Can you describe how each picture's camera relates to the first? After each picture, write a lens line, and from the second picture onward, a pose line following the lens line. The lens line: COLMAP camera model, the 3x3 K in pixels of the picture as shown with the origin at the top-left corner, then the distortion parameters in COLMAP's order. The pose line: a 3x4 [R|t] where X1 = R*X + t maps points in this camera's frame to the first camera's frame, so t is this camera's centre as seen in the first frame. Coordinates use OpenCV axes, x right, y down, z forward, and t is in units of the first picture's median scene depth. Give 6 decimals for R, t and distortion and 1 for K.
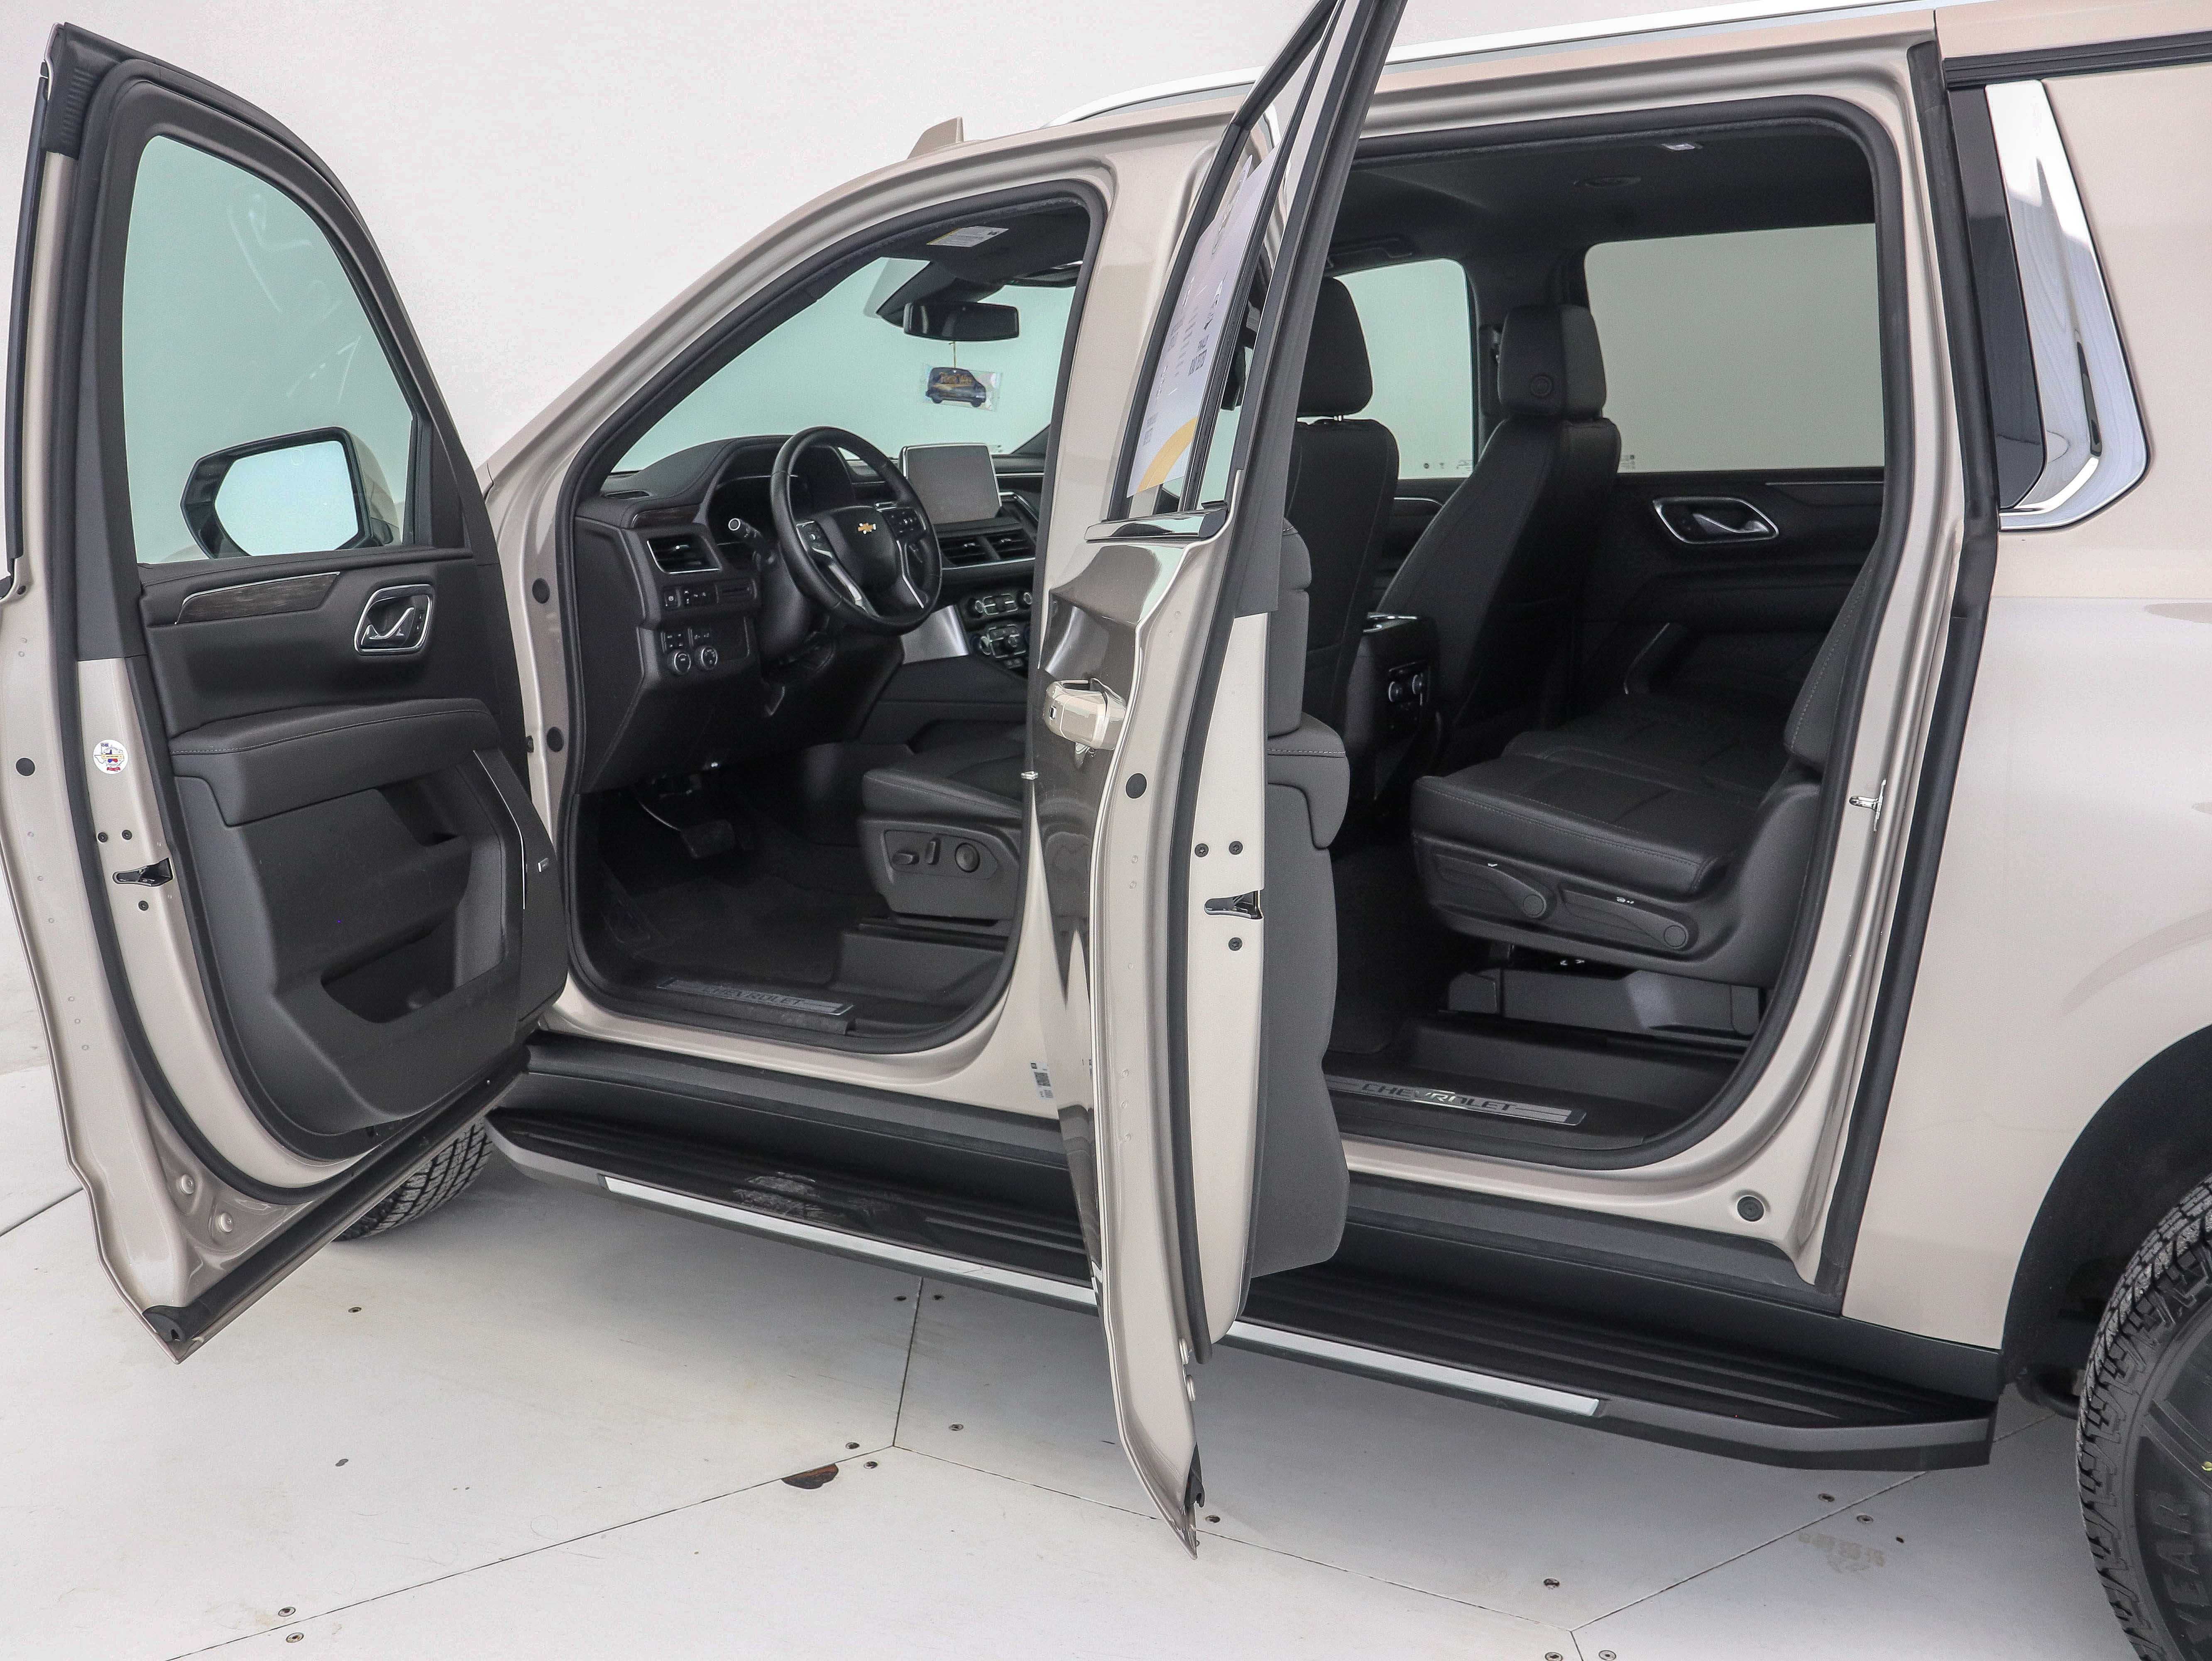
lens RADIAL K [[1952.6, 0, 1110.4], [0, 1952.6, 830.1], [0, 0, 1]] dist [-0.109993, 0.101436]
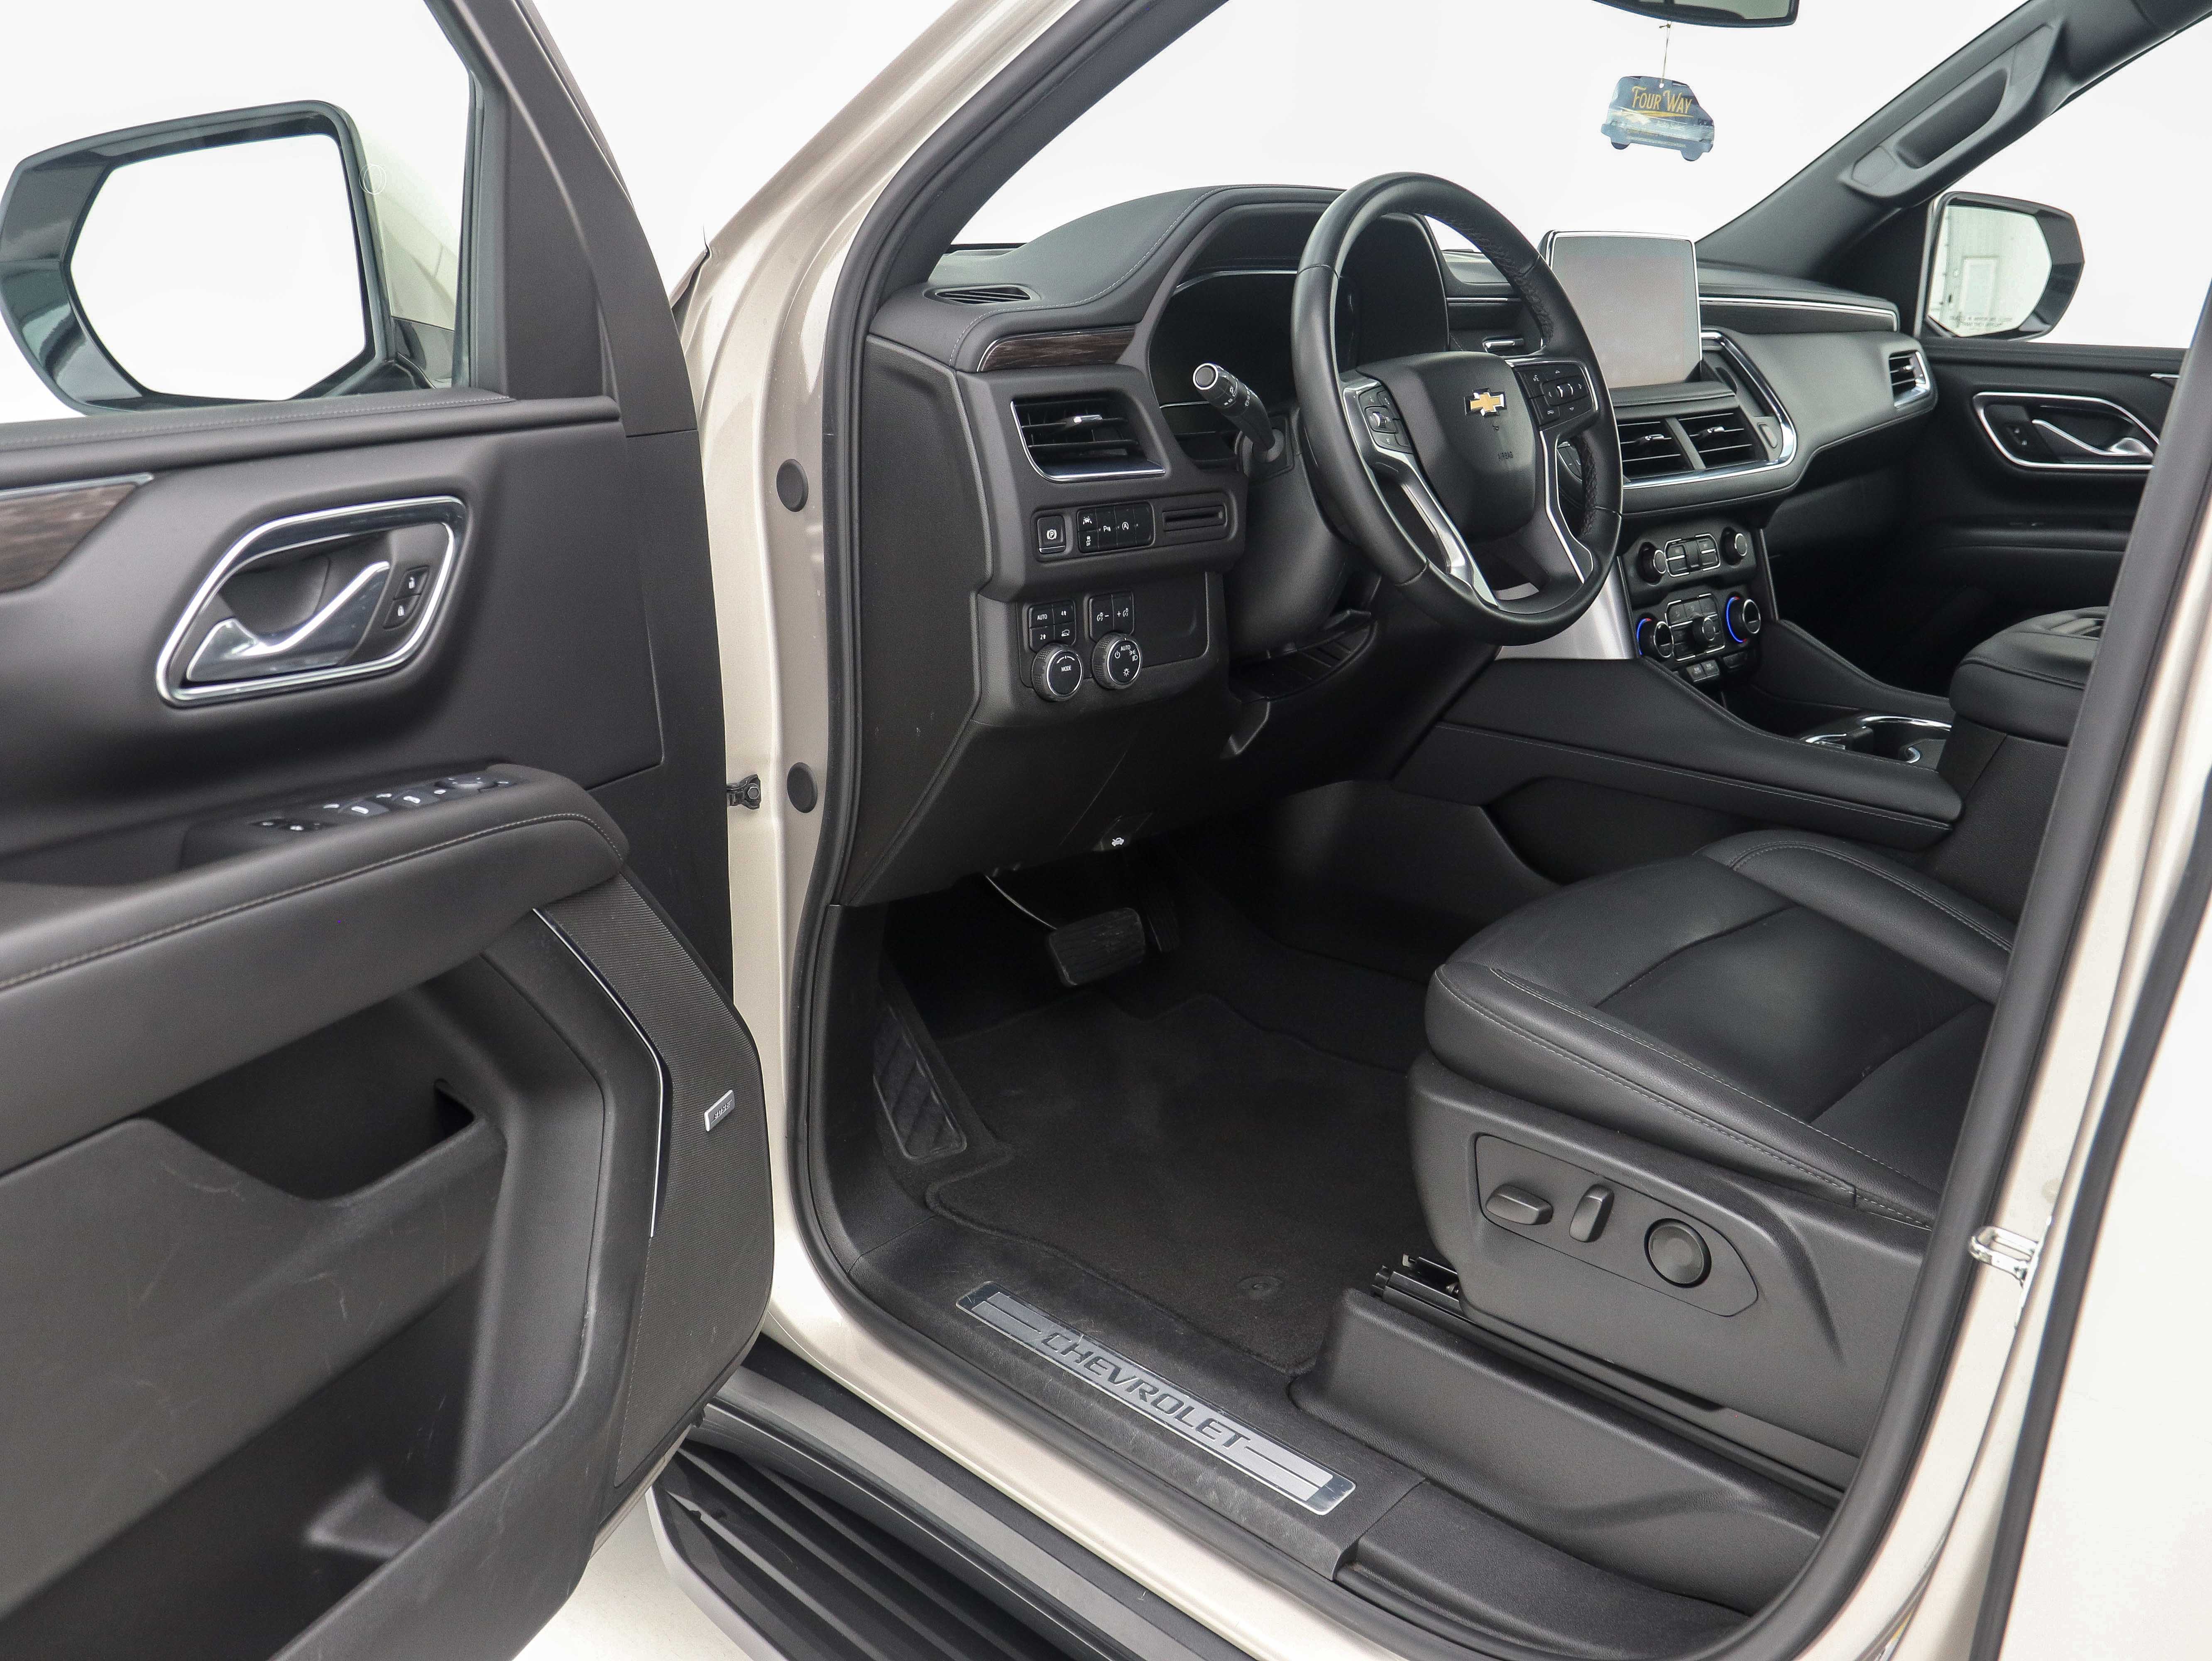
lens RADIAL K [[1952.6, 0, 1098.8], [0, 1952.6, 838.0], [0, 0, 1]] dist [-0.109993, 0.101436]
pose [[0.970333, 0.121466, -0.209043, -0.110021], [-0.098383, 0.988185, 0.117517, -0.101687], [0.220848, -0.093464, 0.970820, 0.542791]]
